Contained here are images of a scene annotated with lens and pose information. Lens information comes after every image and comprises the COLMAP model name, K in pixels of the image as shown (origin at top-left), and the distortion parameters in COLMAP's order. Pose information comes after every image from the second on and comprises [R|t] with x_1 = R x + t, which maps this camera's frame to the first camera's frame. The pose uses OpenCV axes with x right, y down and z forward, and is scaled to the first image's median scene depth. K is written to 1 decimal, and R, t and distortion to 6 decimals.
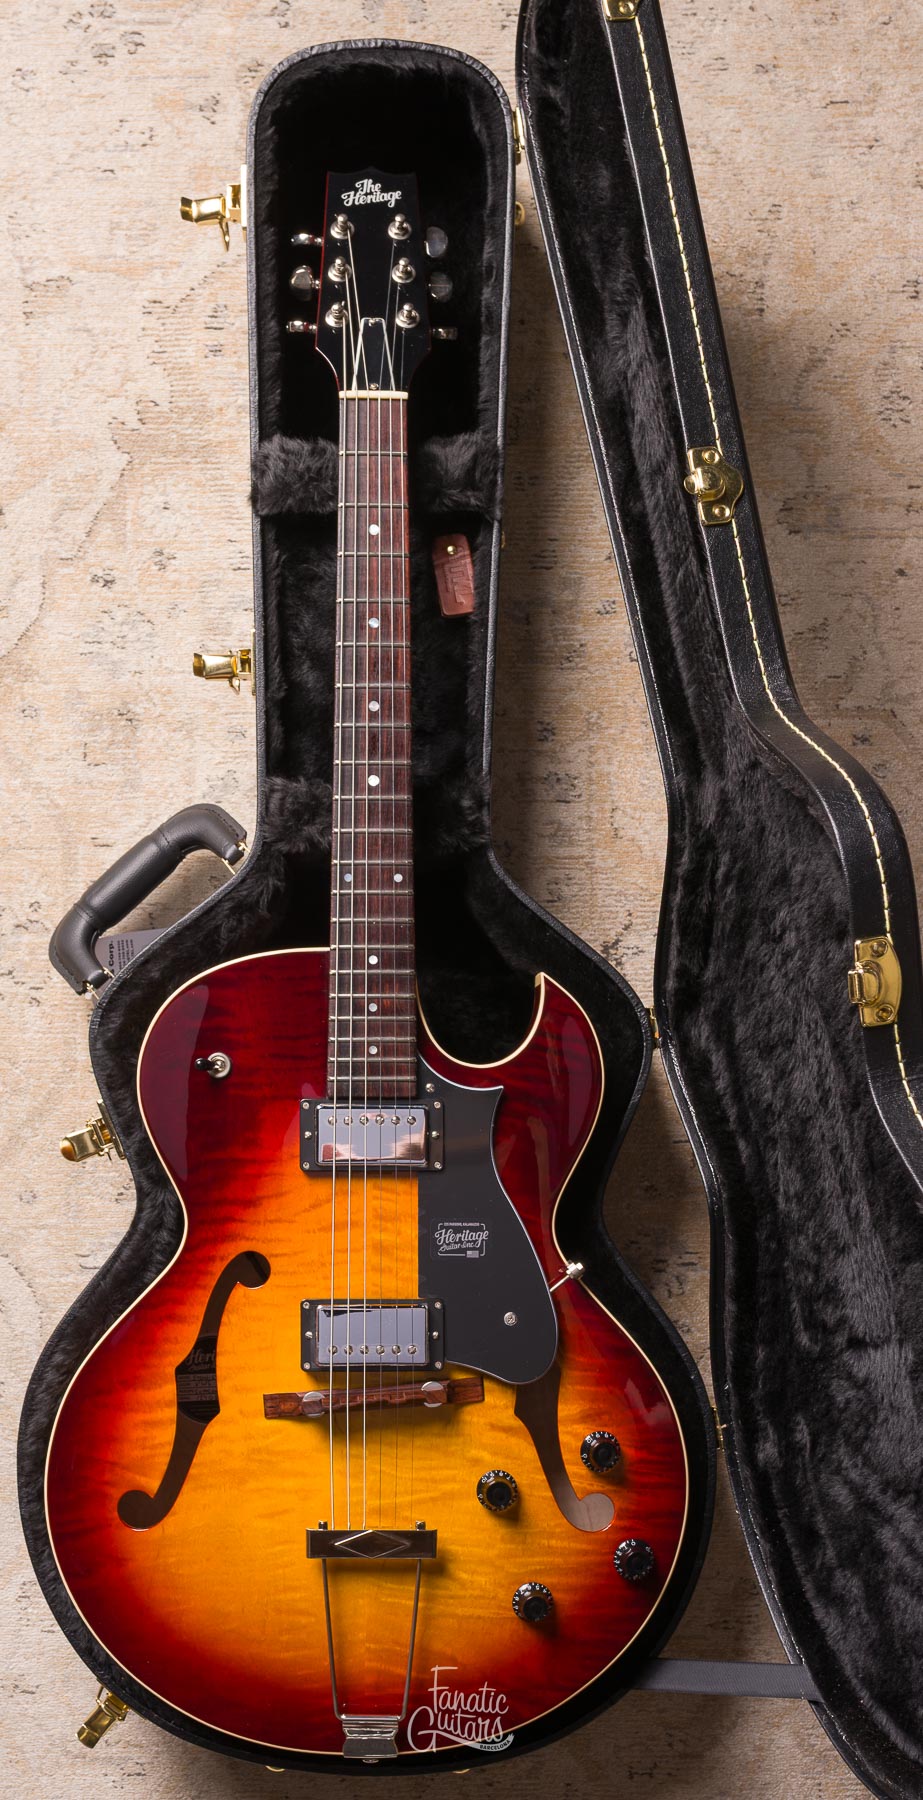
lens RADIAL K [[2143.0, 0, 397.8], [0, 2143.0, 1174.0], [0, 0, 1]] dist [-0.007014, 0.006069]
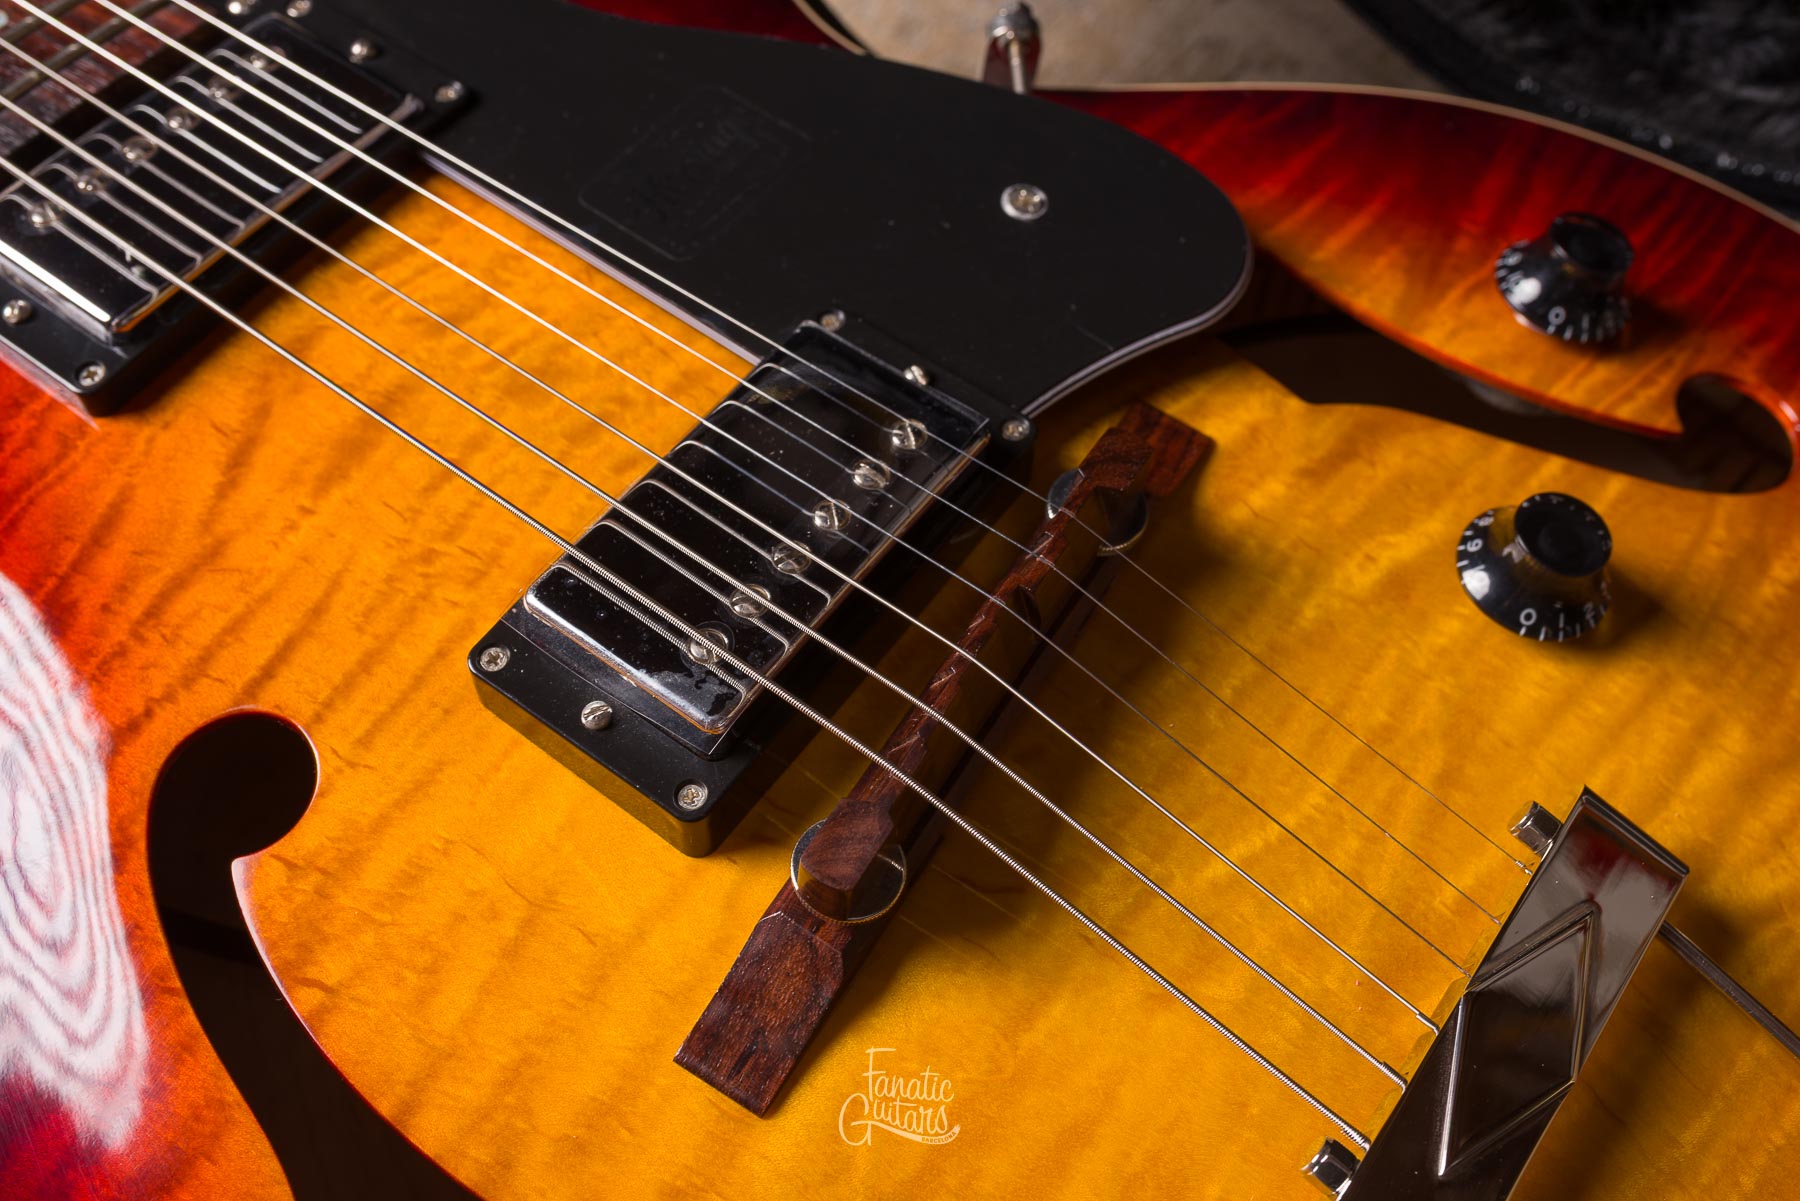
lens RADIAL K [[1837.5, 0, 901.3], [0, 1837.5, 599.4], [0, 0, 1]] dist [0.004483, 0.000874]
pose [[0.590491, -0.677854, 0.437989, -0.089169], [0.805433, 0.529252, -0.266775, 0.131126], [-0.050972, 0.510299, 0.858485, 0.724238]]
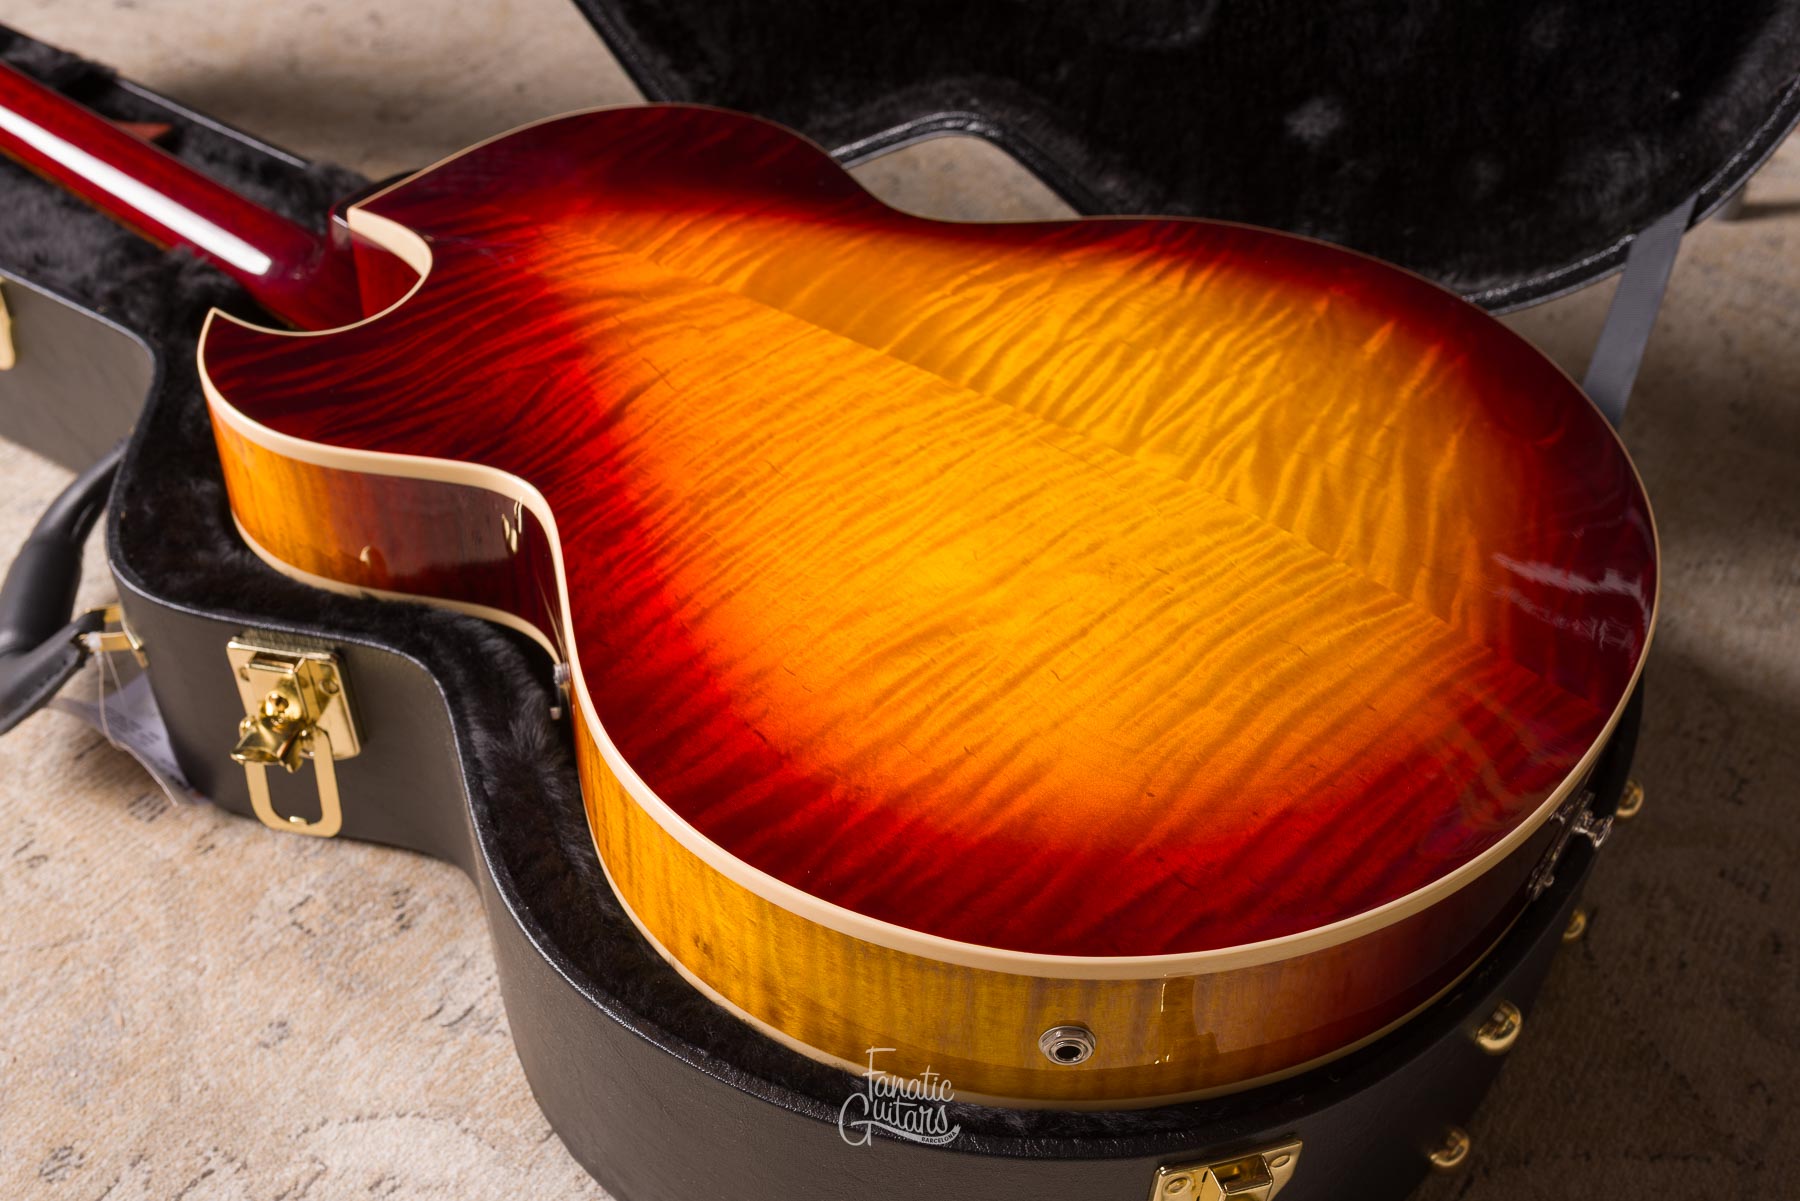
lens RADIAL K [[1914.7, 0, 899.6], [0, 1914.7, 597.9], [0, 0, 1]] dist [0.002493, -0.003833]
pose [[0.552890, -0.525919, 0.646314, -0.332315], [0.832787, 0.374746, -0.407470, 0.283876], [-0.027908, 0.763528, 0.645172, 0.623798]]
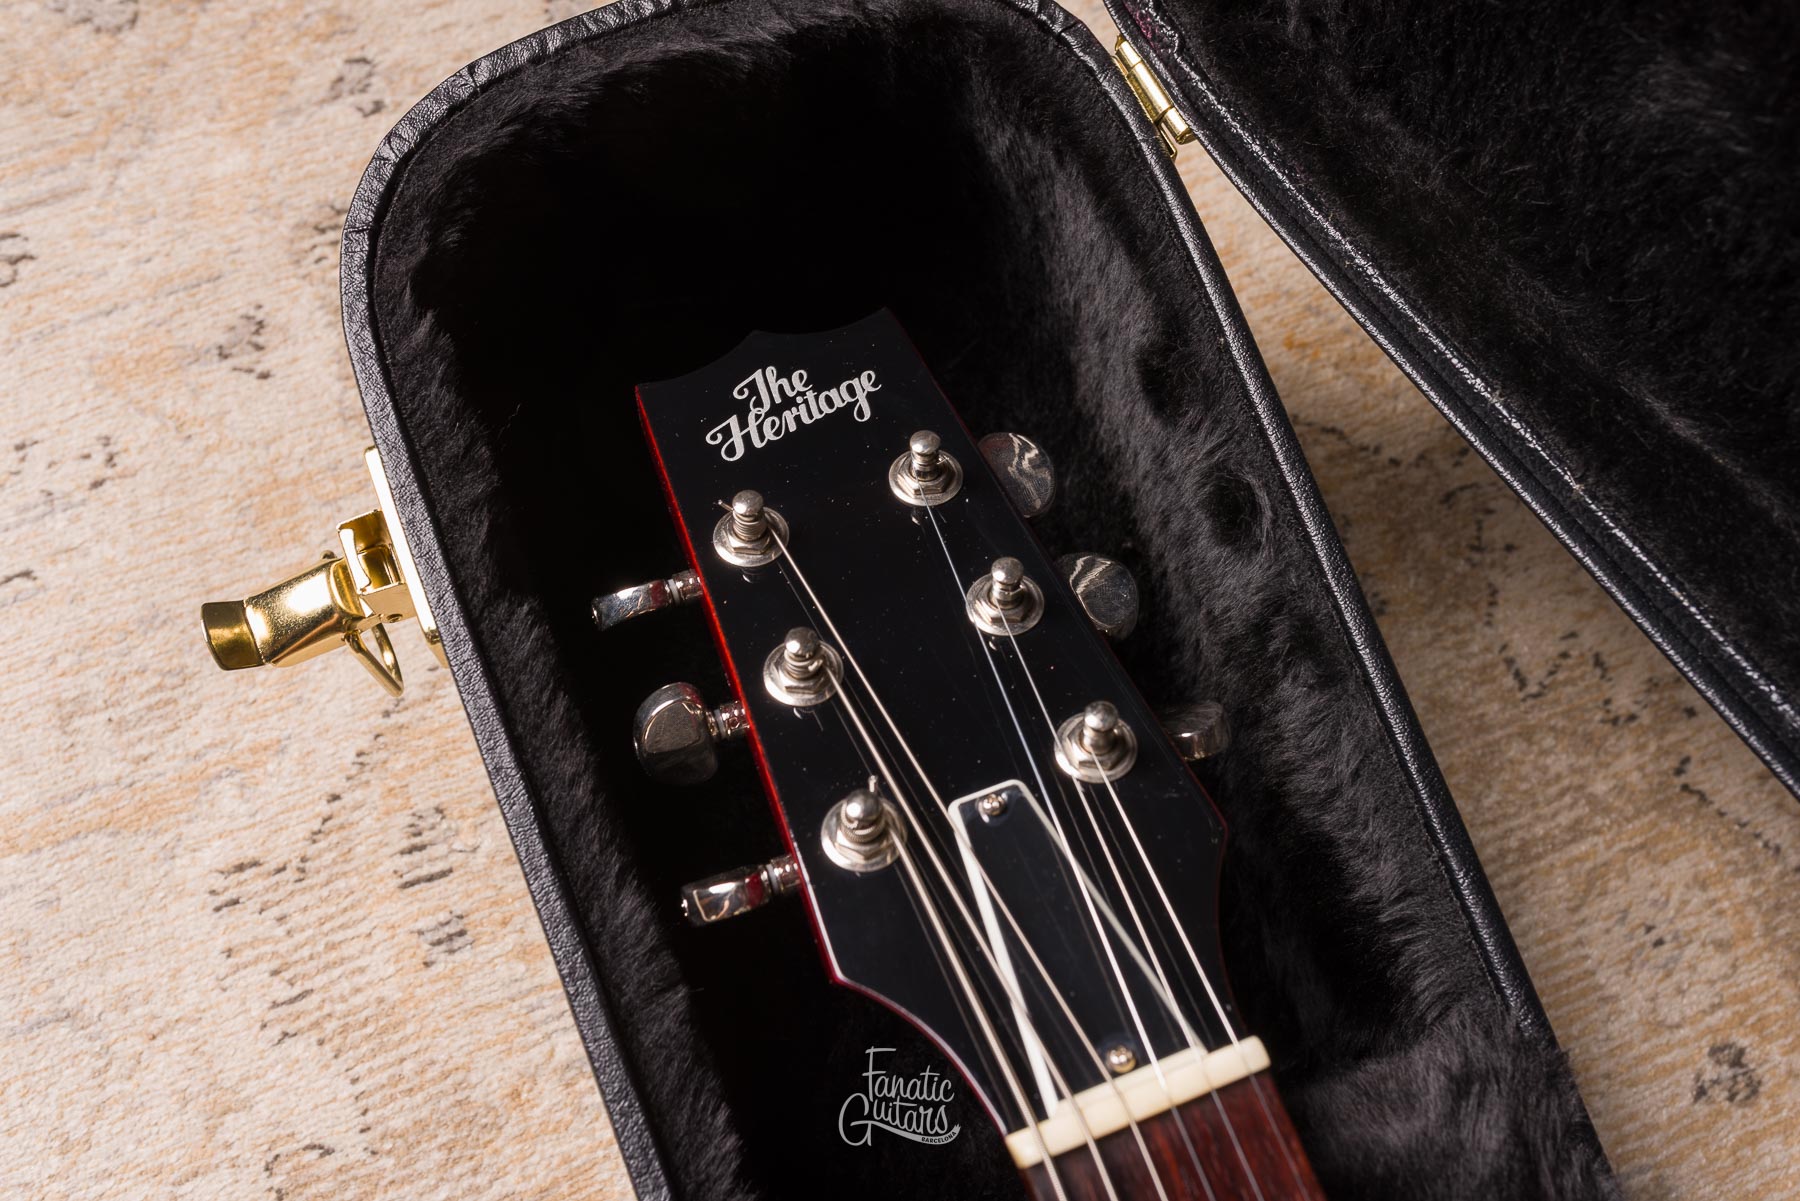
lens RADIAL K [[1792.6, 0, 897.0], [0, 1792.6, 604.5], [0, 0, 1]] dist [-0.001113, -0.002665]
pose [[0.930167, -0.328375, 0.164193, -0.047527], [0.361700, 0.896321, -0.256478, -0.332908], [-0.062949, 0.297956, 0.952502, 0.703041]]
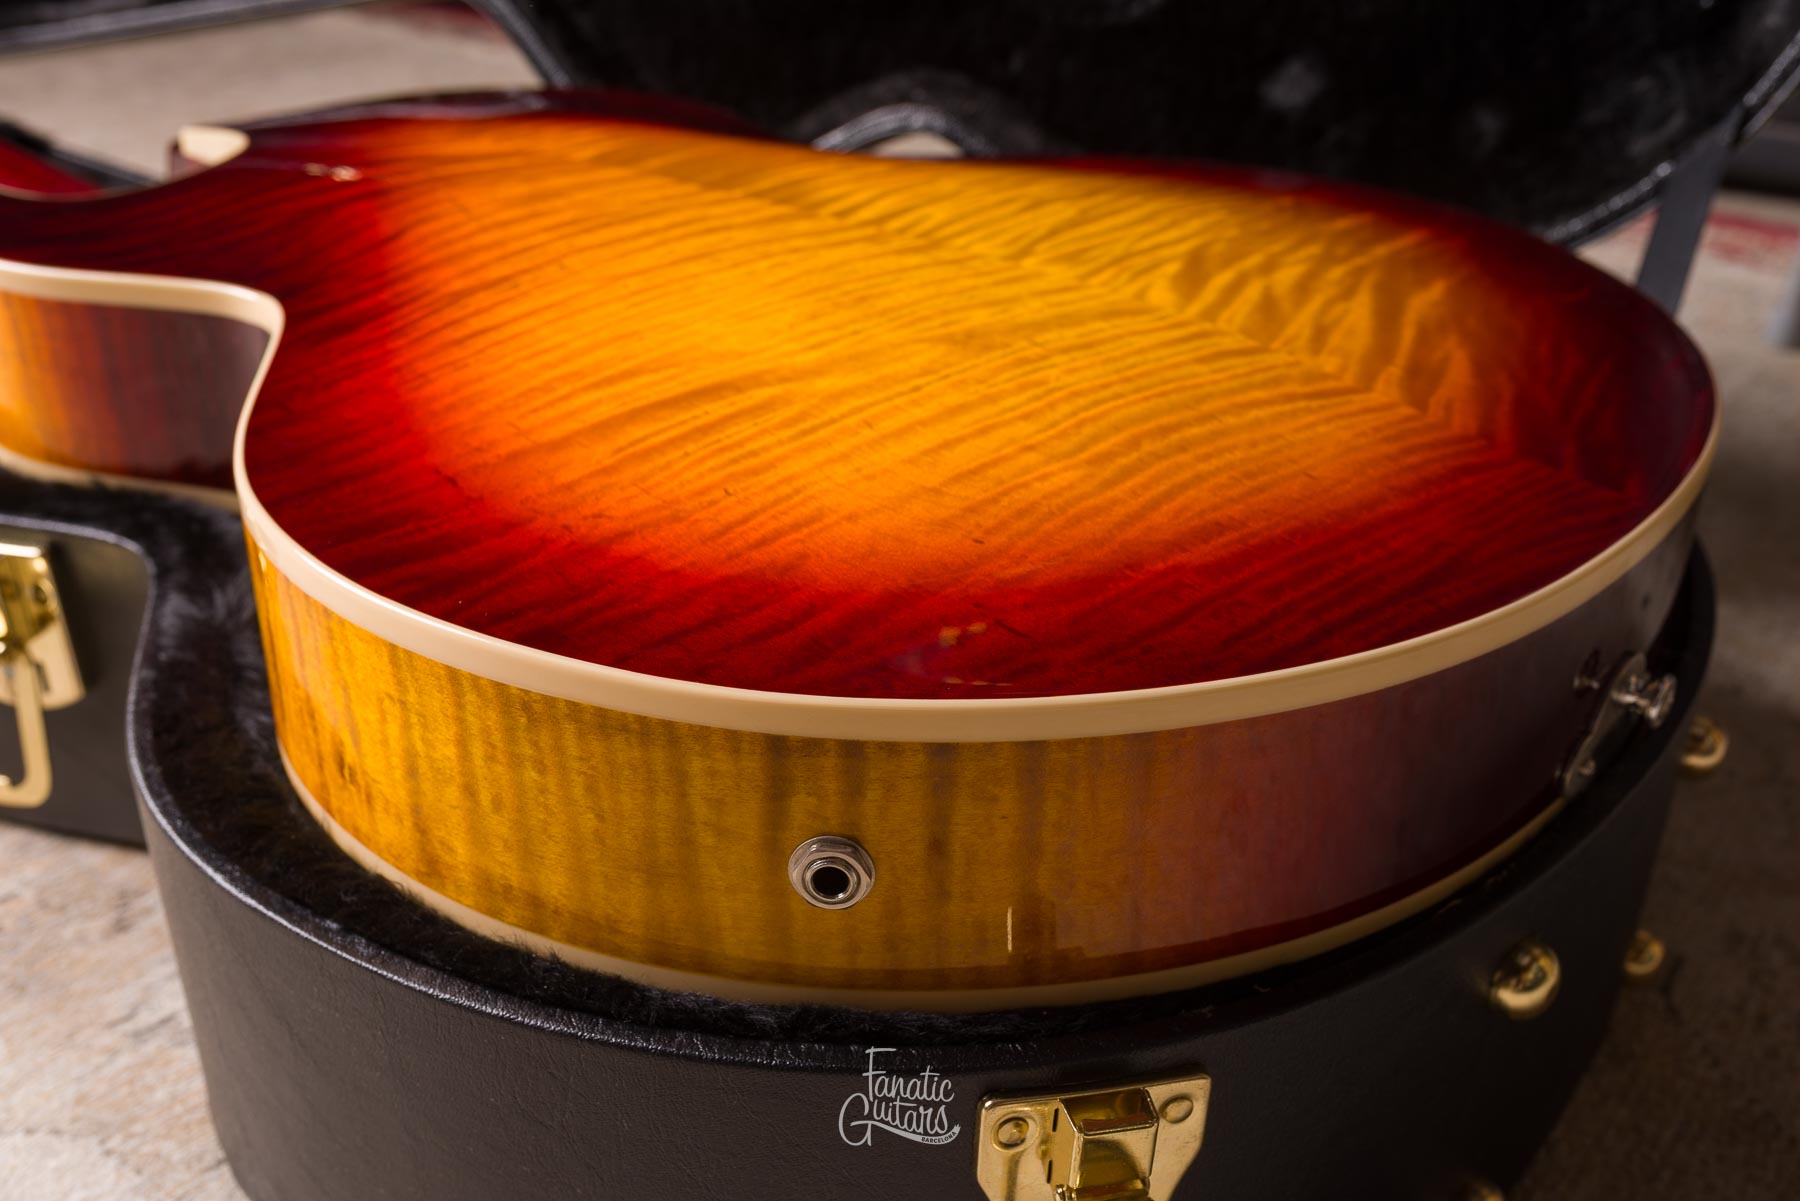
lens RADIAL K [[1809.6, 0, 897.7], [0, 1809.6, 602.6], [0, 0, 1]] dist [0.006495, -0.002658]
pose [[0.606766, -0.355903, 0.710752, -0.270962], [0.794844, 0.280254, -0.538220, 0.311489], [-0.007637, 0.891511, 0.452936, 0.781963]]
